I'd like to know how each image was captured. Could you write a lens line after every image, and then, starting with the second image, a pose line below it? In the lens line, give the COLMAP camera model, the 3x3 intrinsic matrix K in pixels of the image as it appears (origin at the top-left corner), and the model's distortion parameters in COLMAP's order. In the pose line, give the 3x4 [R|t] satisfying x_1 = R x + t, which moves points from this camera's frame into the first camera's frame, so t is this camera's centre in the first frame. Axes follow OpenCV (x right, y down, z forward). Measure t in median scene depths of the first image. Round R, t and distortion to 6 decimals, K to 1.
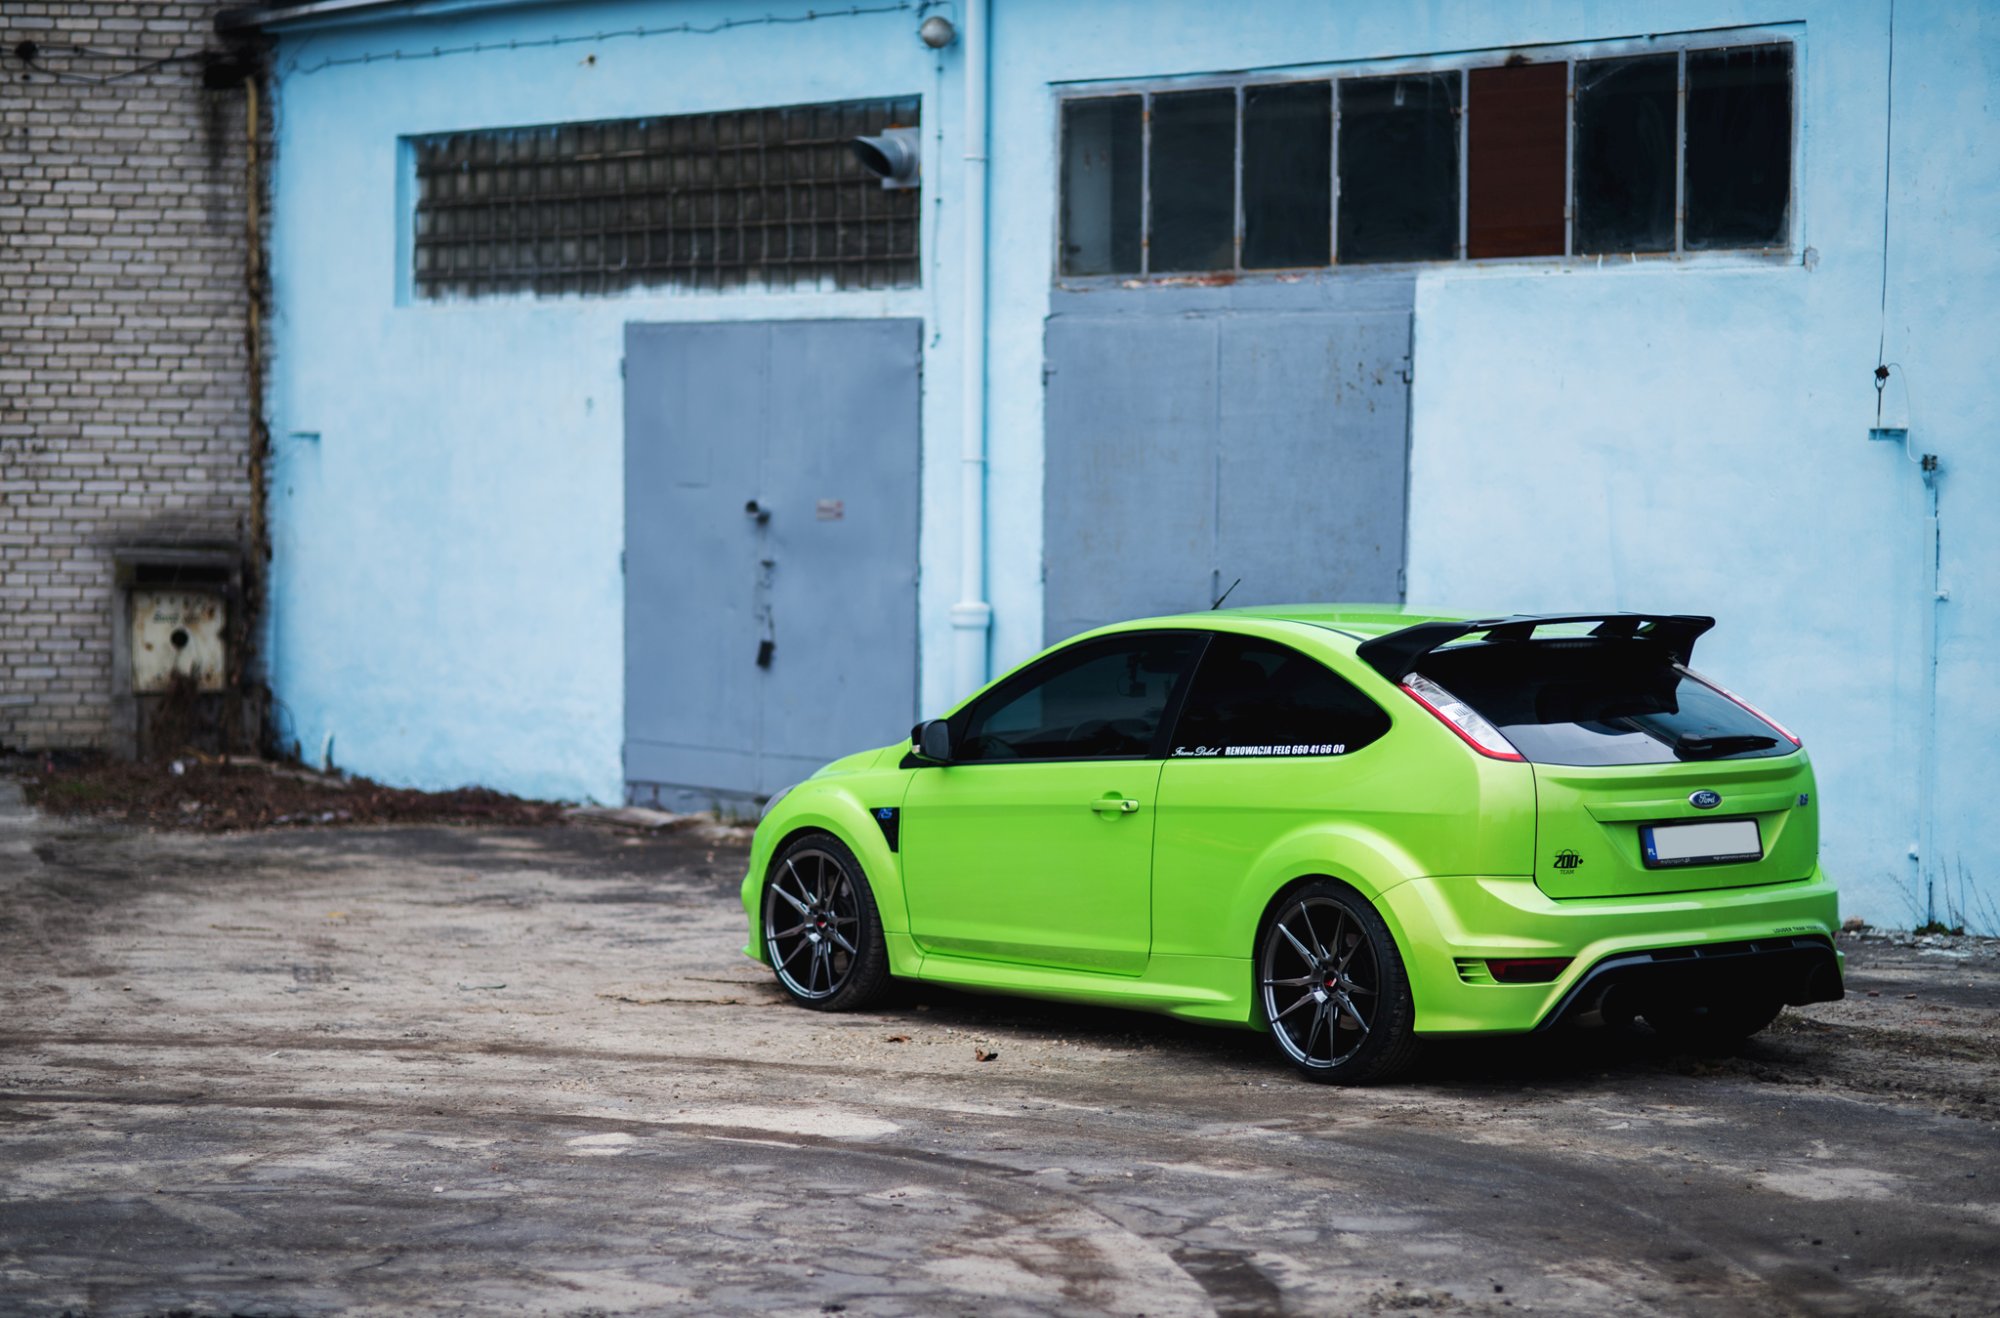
lens RADIAL K [[4654.8, 0, 1000.0], [0, 4654.8, 659.0], [0, 0, 1]] dist [-0.029756, -0.022320]
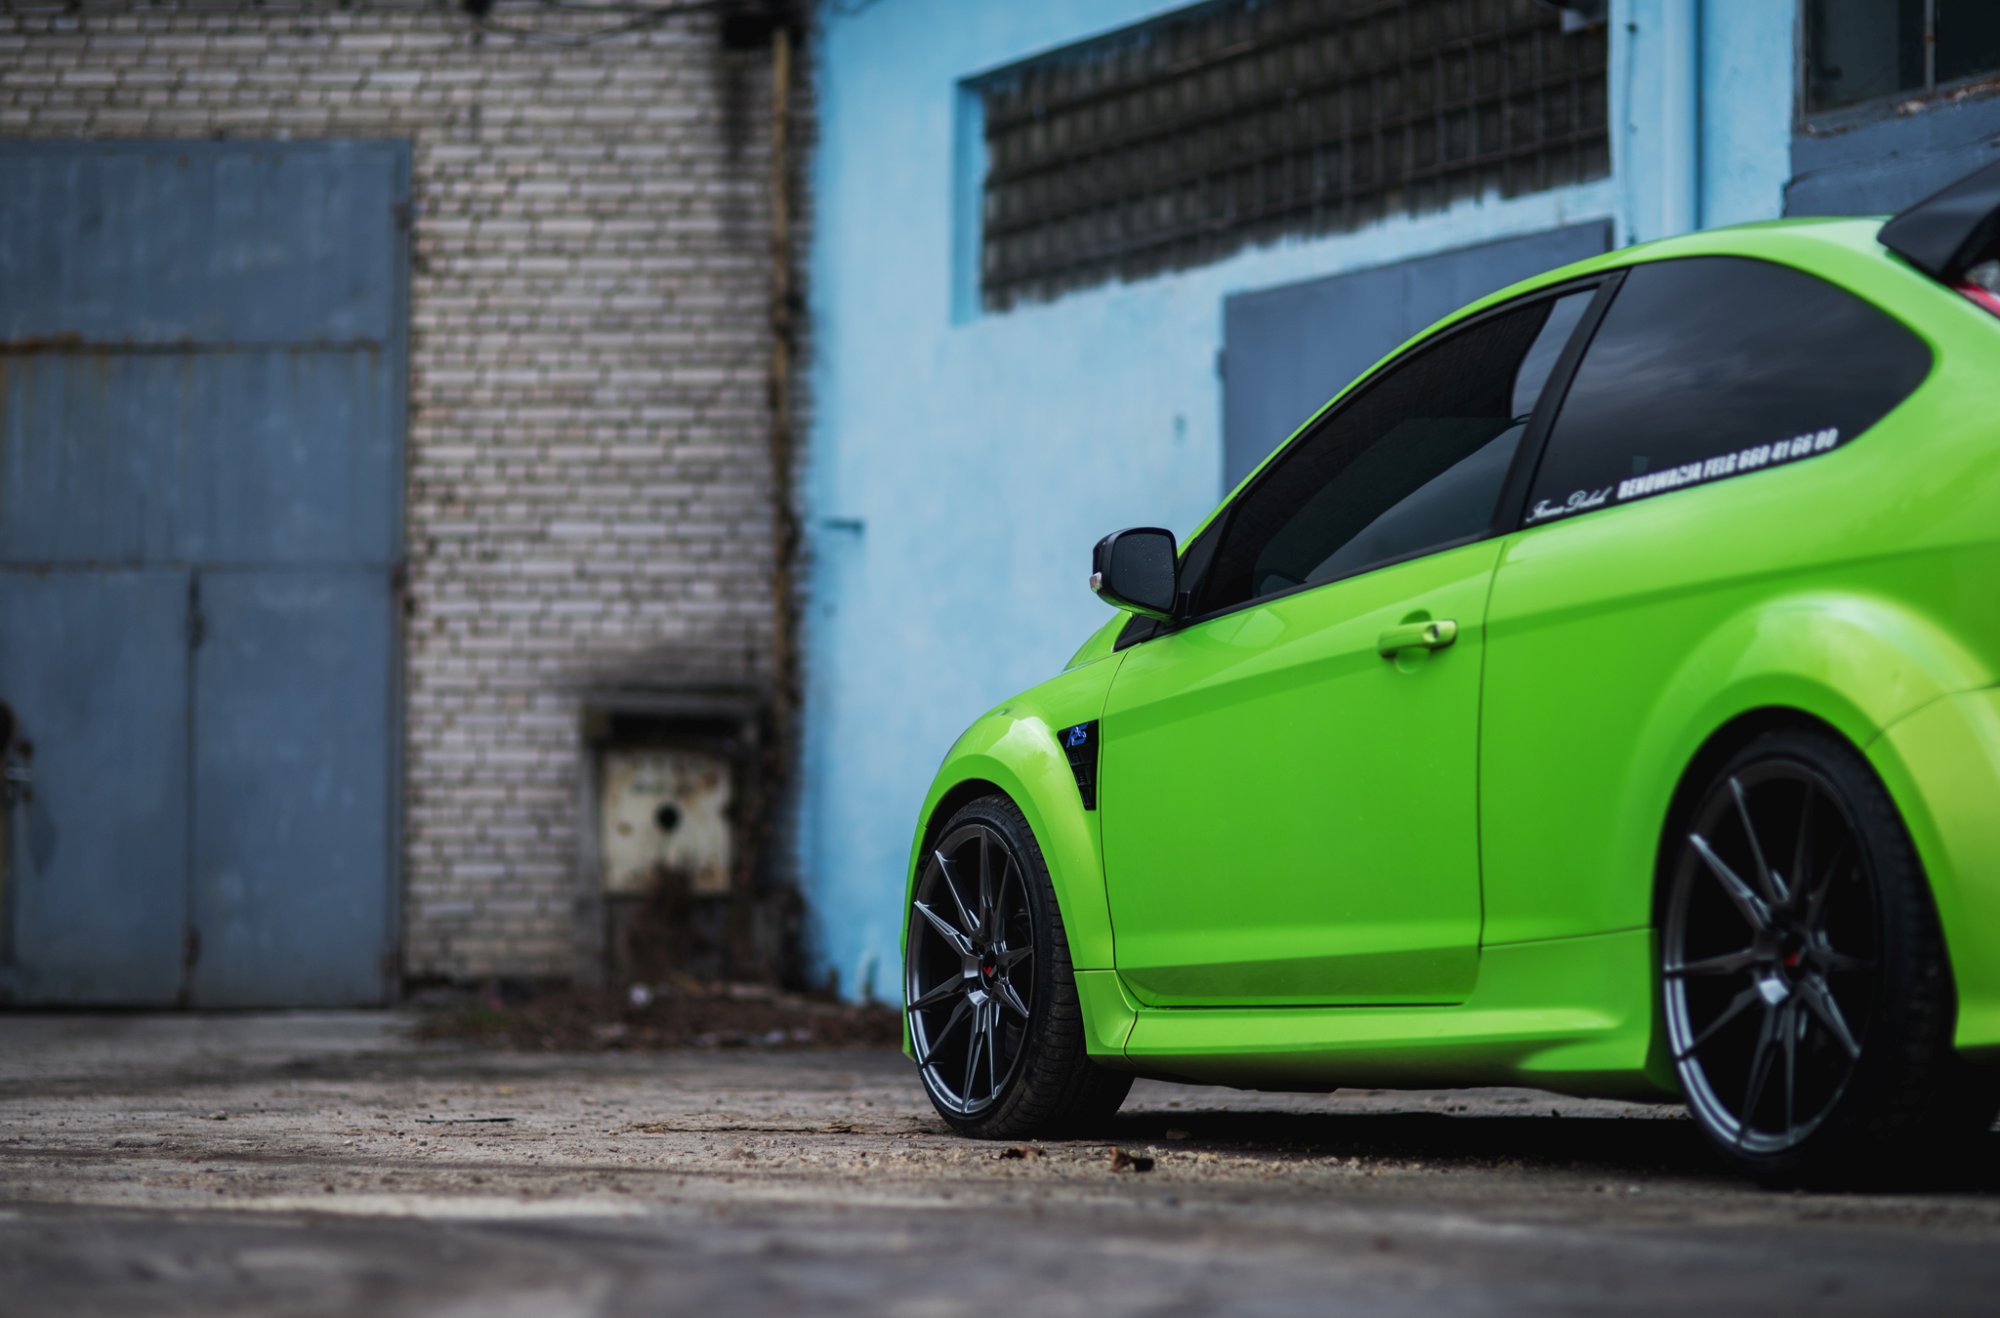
lens RADIAL K [[5060.2, 0, 1000.0], [0, 5060.2, 659.0], [0, 0, 1]] dist [-0.018814, -0.157674]
pose [[0.968507, -0.013859, -0.248602, 0.073173], [-0.011405, 0.994932, -0.099897, 0.056157], [0.248727, 0.099587, 0.963440, 0.327727]]
